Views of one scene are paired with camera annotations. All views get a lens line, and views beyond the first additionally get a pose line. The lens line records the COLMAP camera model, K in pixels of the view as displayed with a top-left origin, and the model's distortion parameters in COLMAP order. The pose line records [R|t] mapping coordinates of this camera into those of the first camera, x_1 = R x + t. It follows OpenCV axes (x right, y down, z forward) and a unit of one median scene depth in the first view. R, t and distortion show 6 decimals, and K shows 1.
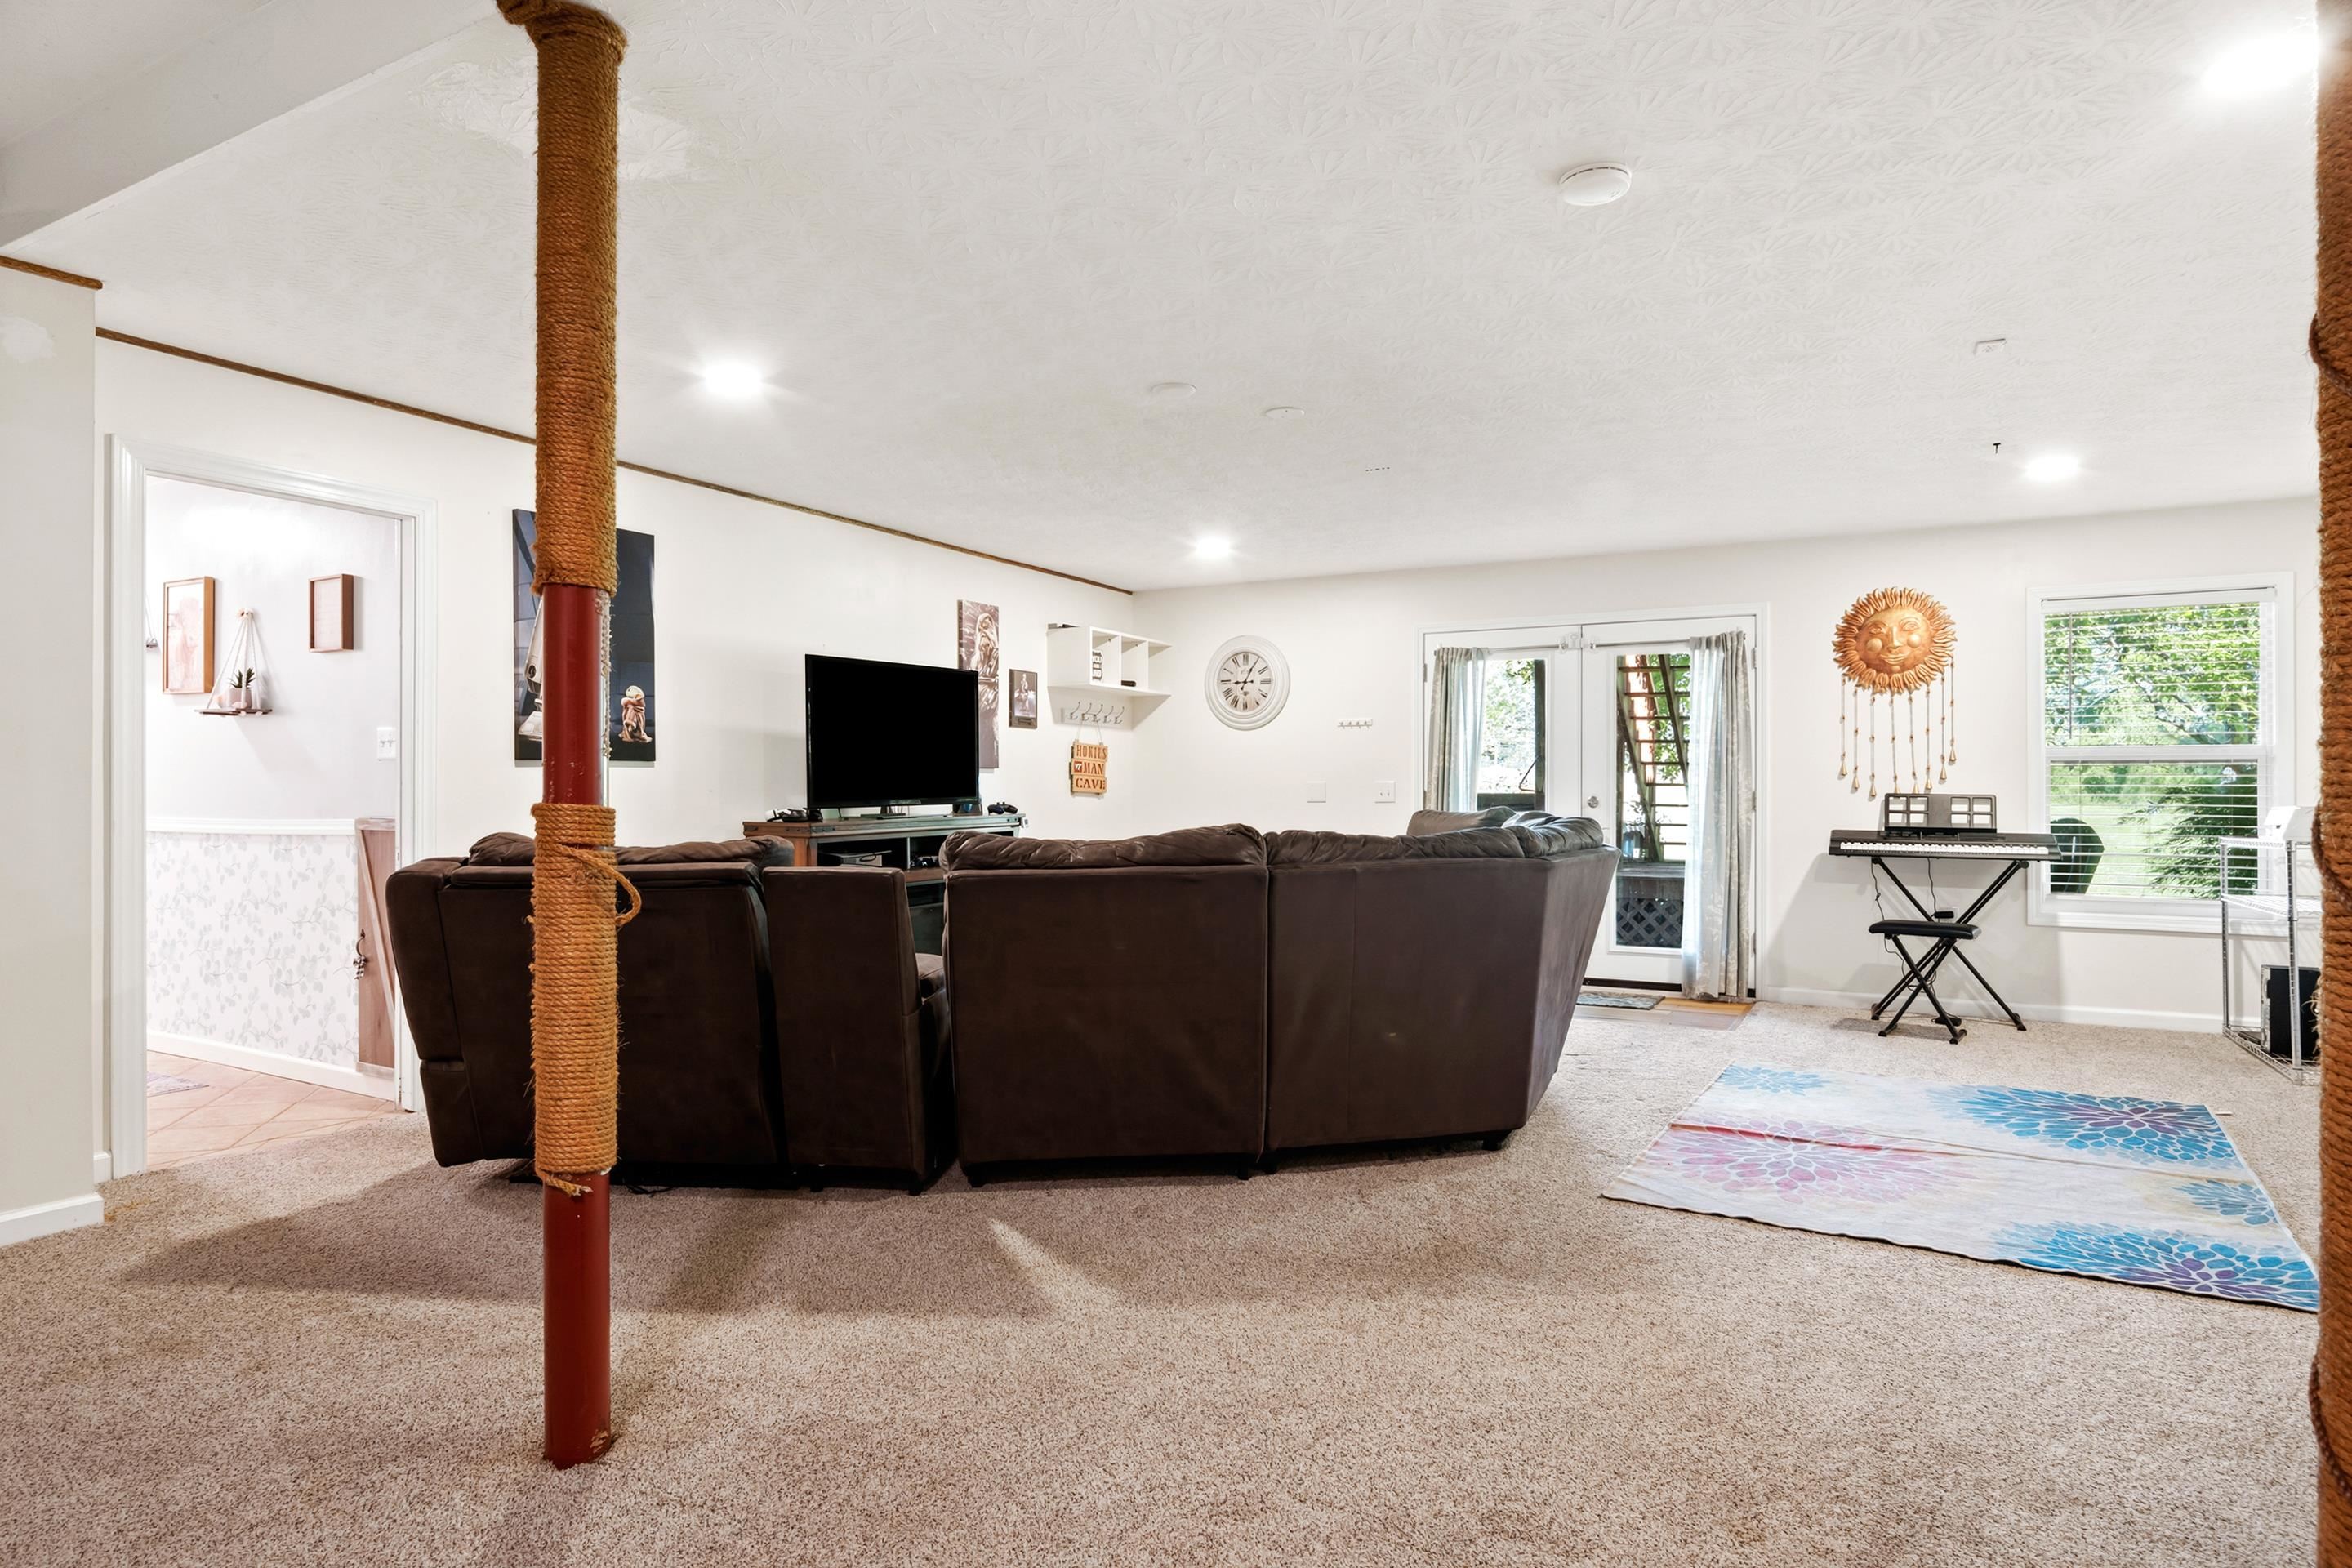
lens RADIAL K [[1331.7, 0, 1176.0], [0, 1331.7, 784.0], [0, 0, 1]] dist [-0.002621, -0.000259]
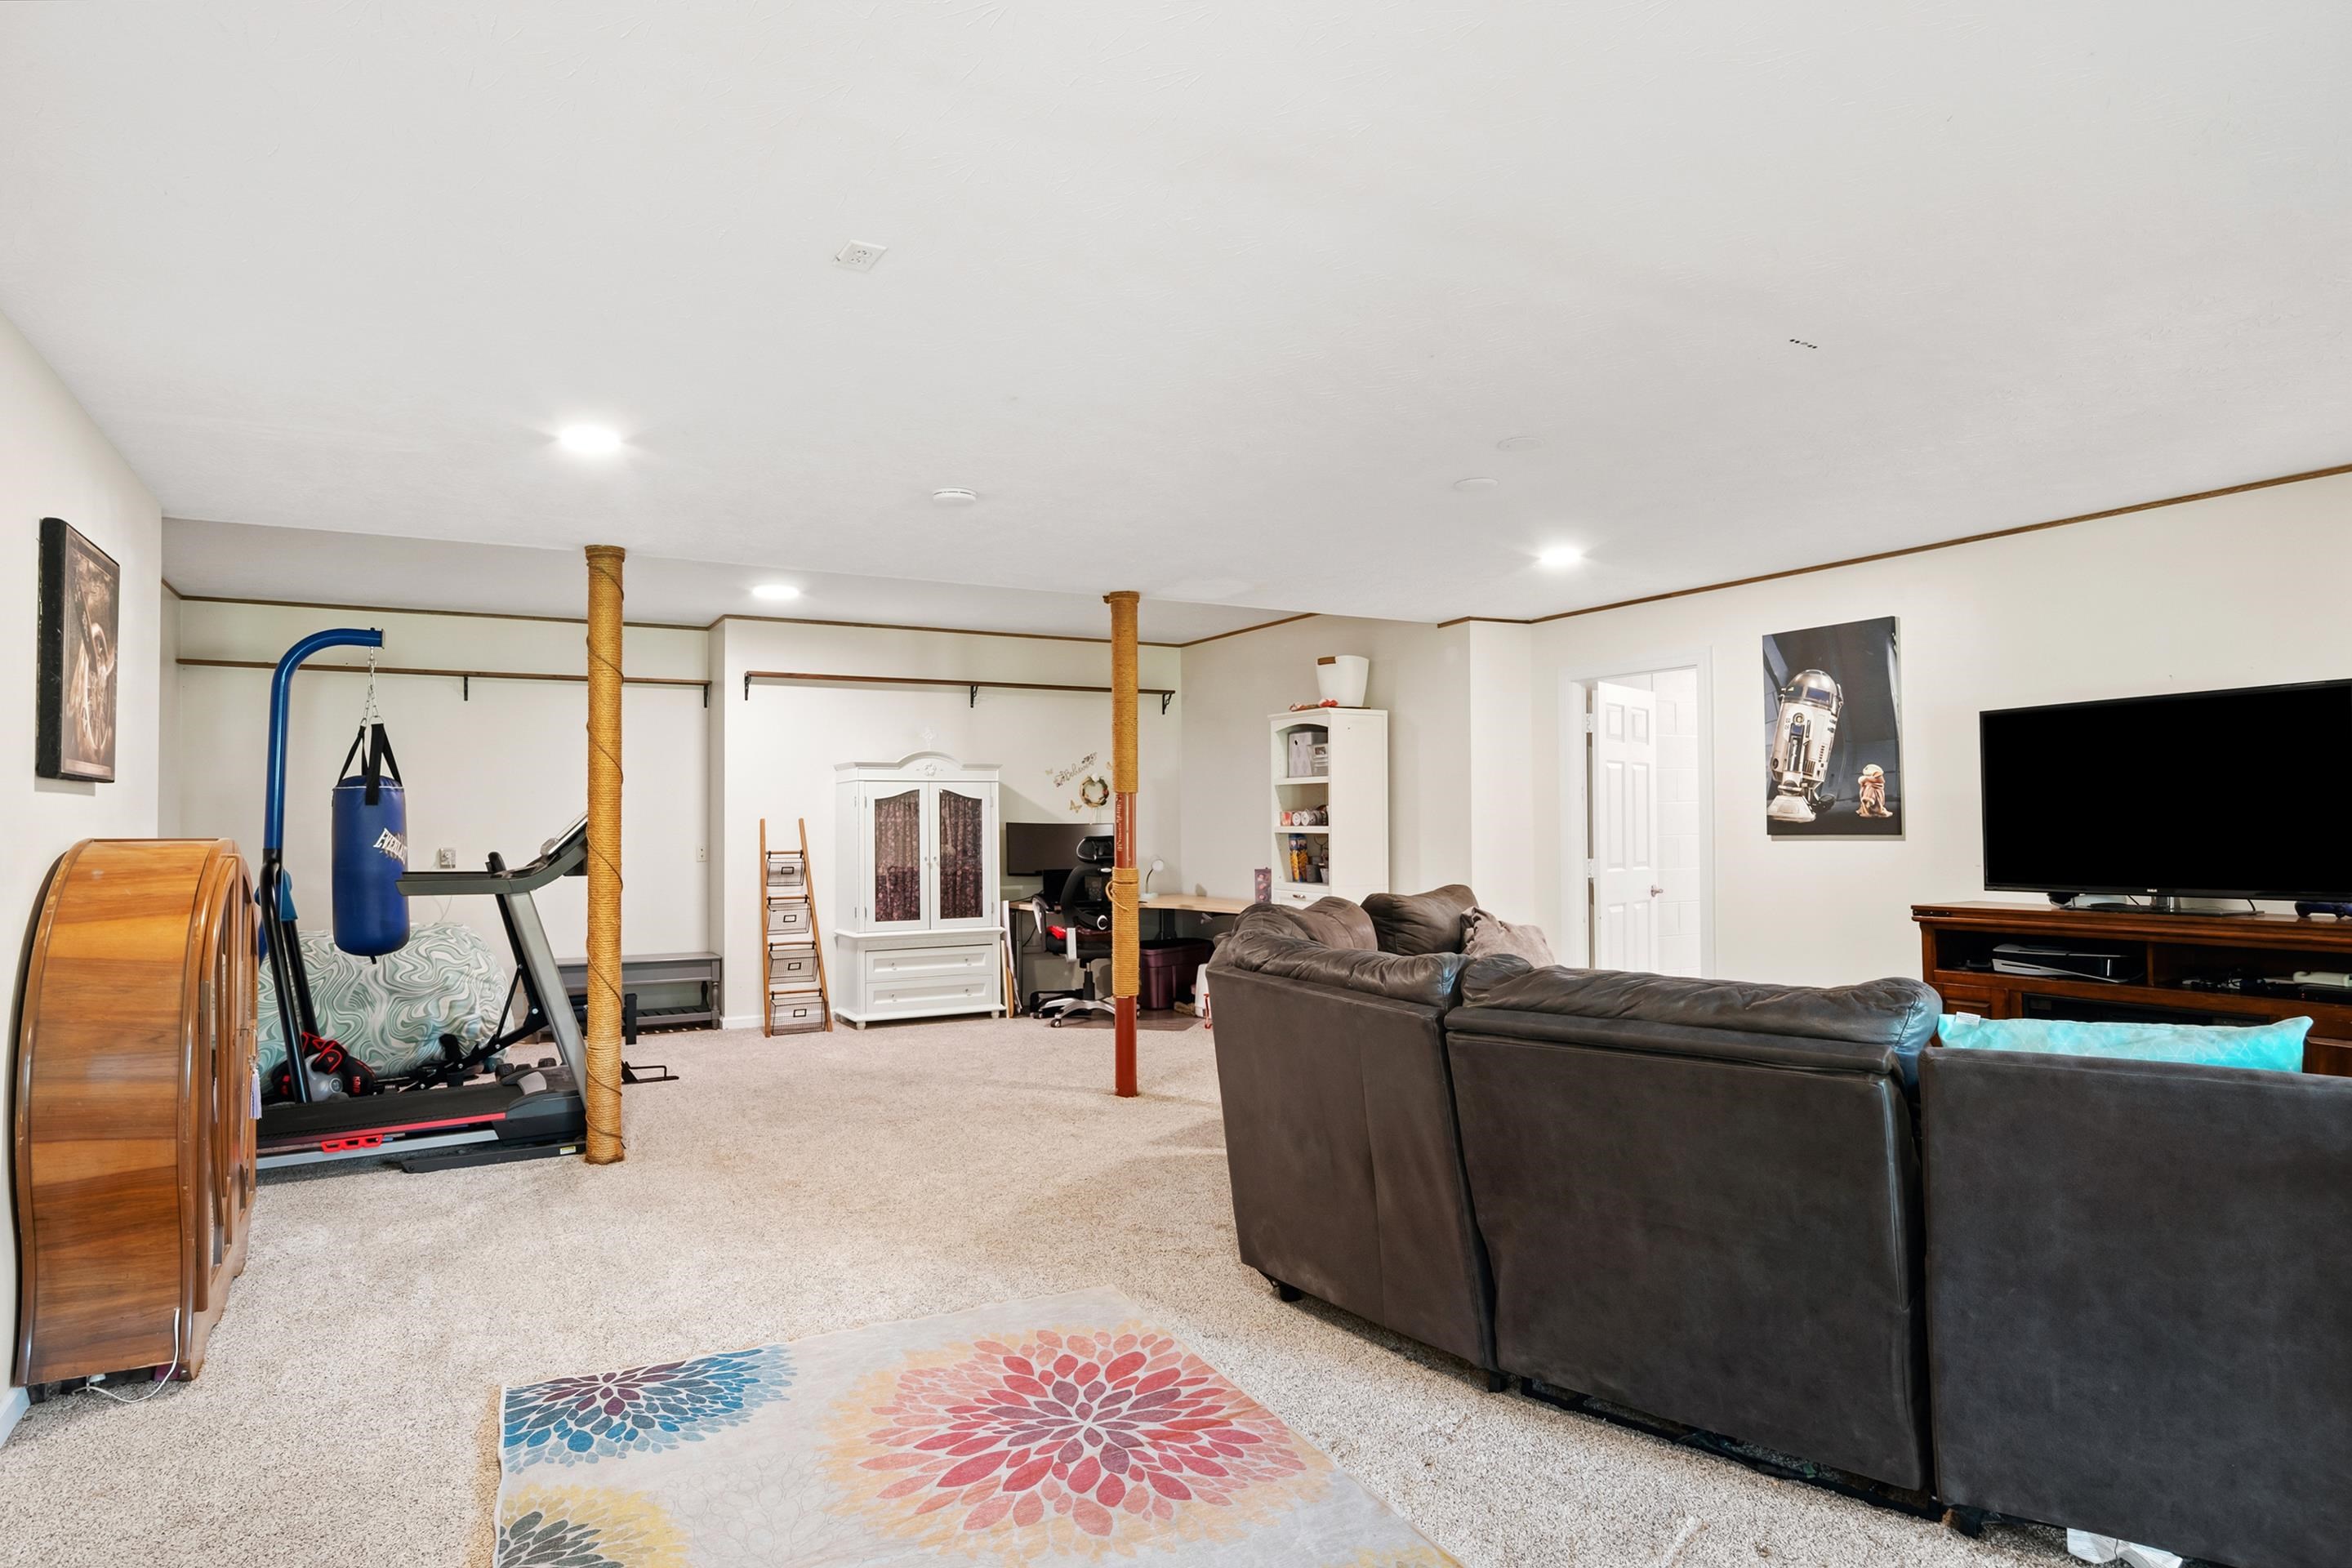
lens RADIAL K [[1331.7, 0, 1176.0], [0, 1331.7, 784.0], [0, 0, 1]] dist [-0.002621, -0.000259]
pose [[-0.530613, -0.014670, -0.847487, 1.146174], [0.009389, 0.999687, -0.023183, -0.054912], [0.847562, -0.020258, -0.530309, 1.557519]]
